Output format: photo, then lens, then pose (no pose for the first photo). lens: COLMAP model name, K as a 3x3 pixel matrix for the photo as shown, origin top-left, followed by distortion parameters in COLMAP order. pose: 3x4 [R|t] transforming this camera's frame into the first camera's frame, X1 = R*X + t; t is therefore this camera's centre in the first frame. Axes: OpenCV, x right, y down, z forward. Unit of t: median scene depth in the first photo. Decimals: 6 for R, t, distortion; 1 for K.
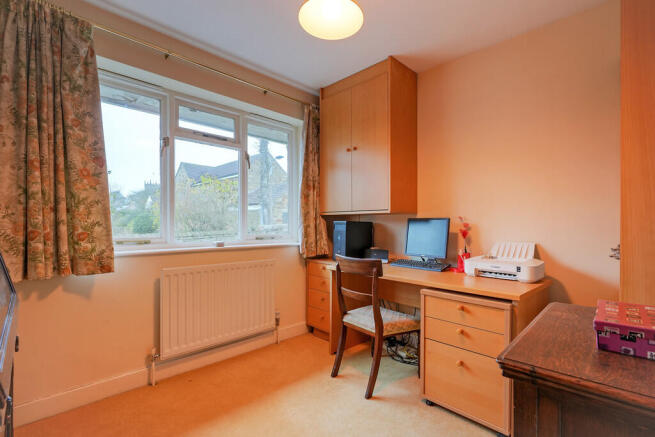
lens RADIAL K [[298.1, 0, 329.6], [0, 298.1, 221.0], [0, 0, 1]] dist [-0.001480, -0.000417]
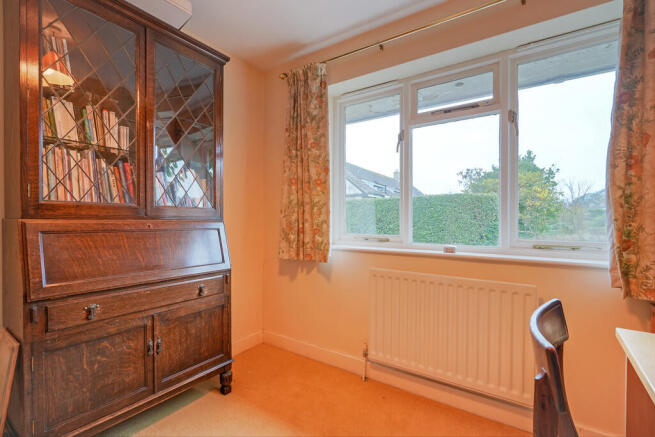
lens RADIAL K [[298.1, 0, 329.6], [0, 298.1, 221.0], [0, 0, 1]] dist [-0.001480, -0.000417]
pose [[0.193959, -0.002349, -0.981007, 0.440895], [0.002731, 0.999995, -0.001854, 0.009025], [0.981006, -0.002320, 0.193964, 0.787352]]
